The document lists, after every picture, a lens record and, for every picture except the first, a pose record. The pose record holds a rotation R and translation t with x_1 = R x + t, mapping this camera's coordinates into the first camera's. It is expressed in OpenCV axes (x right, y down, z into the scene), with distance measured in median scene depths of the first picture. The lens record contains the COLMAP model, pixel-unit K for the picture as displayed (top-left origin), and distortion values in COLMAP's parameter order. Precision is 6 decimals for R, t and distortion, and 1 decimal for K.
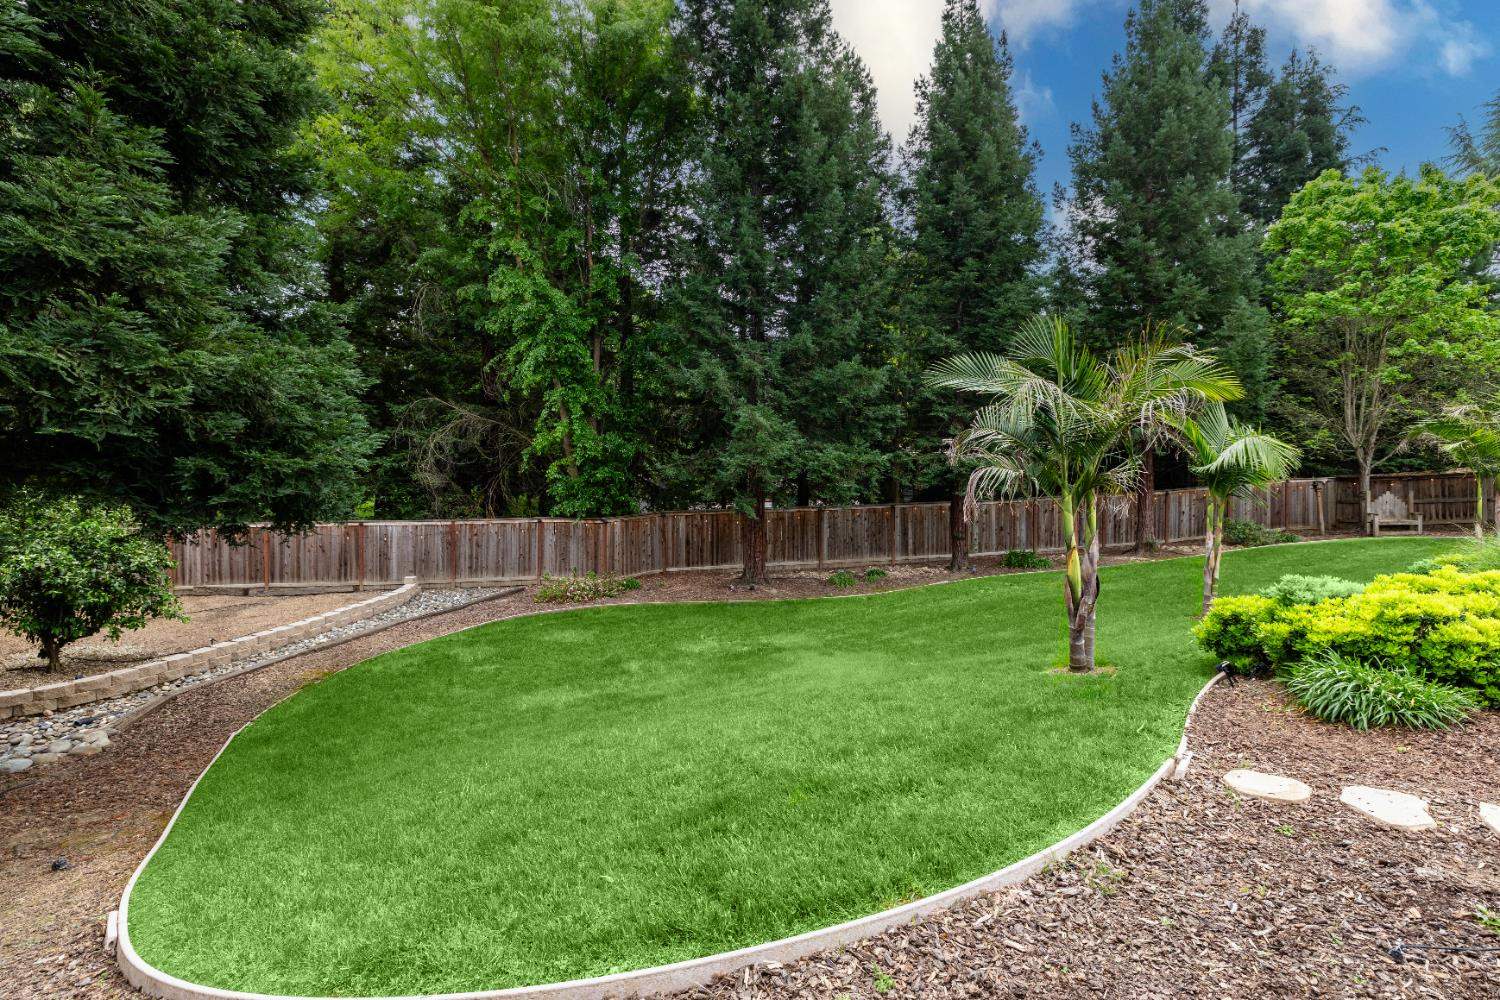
lens RADIAL K [[646.4, 0, 752.3], [0, 646.4, 496.9], [0, 0, 1]] dist [0.001639, -0.000069]
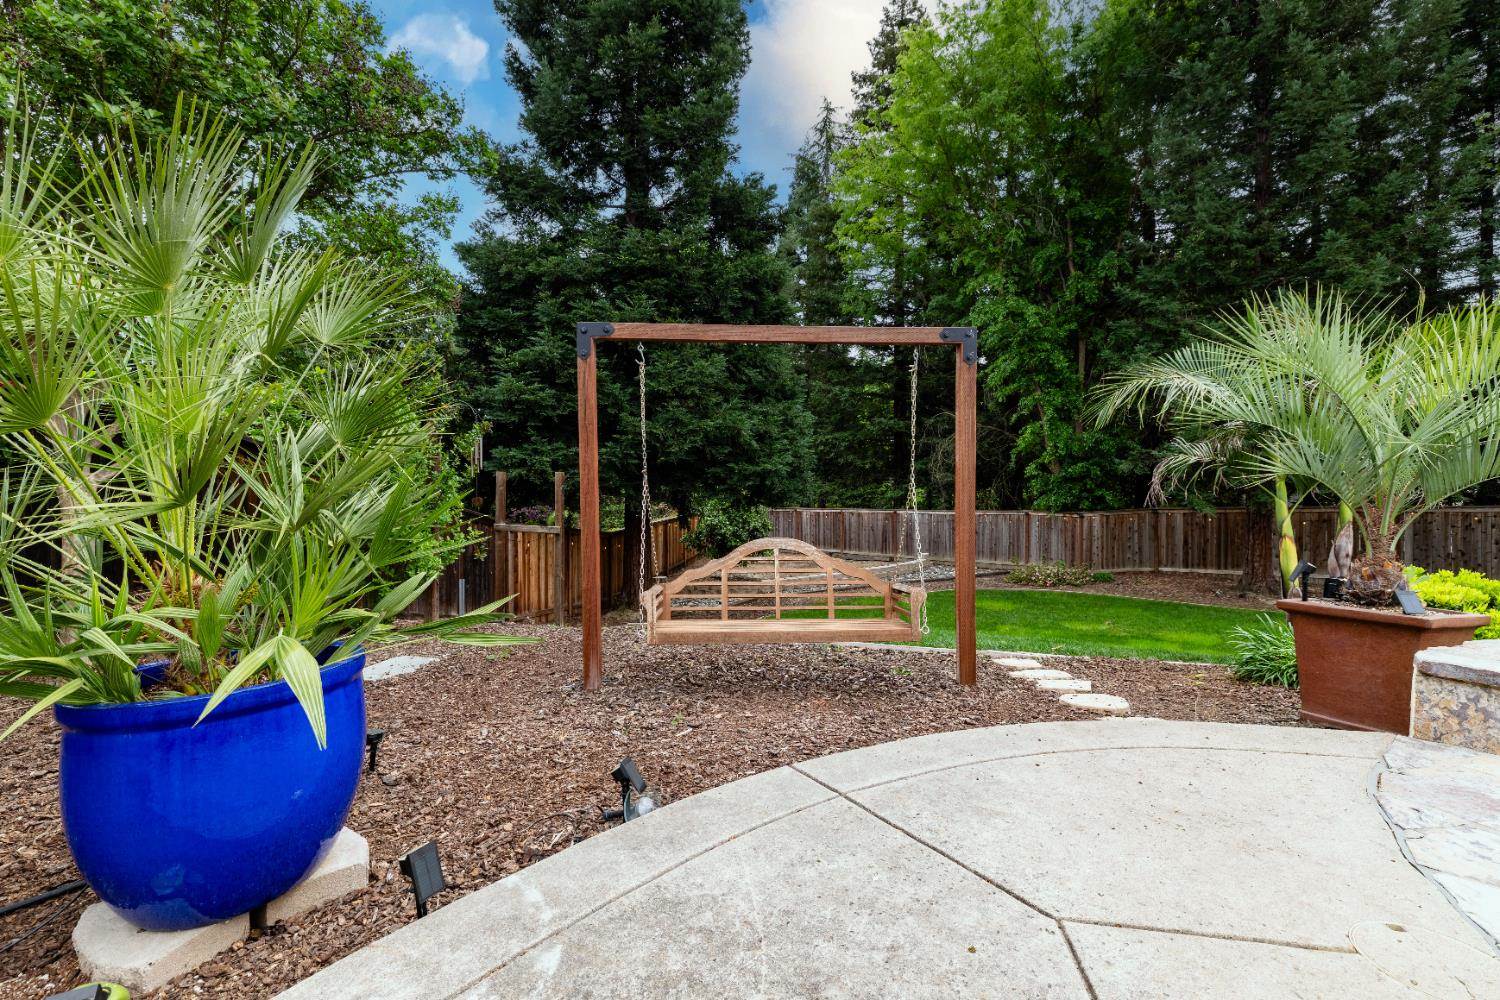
lens RADIAL K [[646.4, 0, 747.5], [0, 646.4, 498.1], [0, 0, 1]] dist [0.001639, -0.000069]
pose [[0.624283, 0.009000, -0.781147, 0.251175], [-0.008124, 0.999954, 0.005028, 0.009127], [0.781156, 0.003207, 0.624327, -0.075795]]
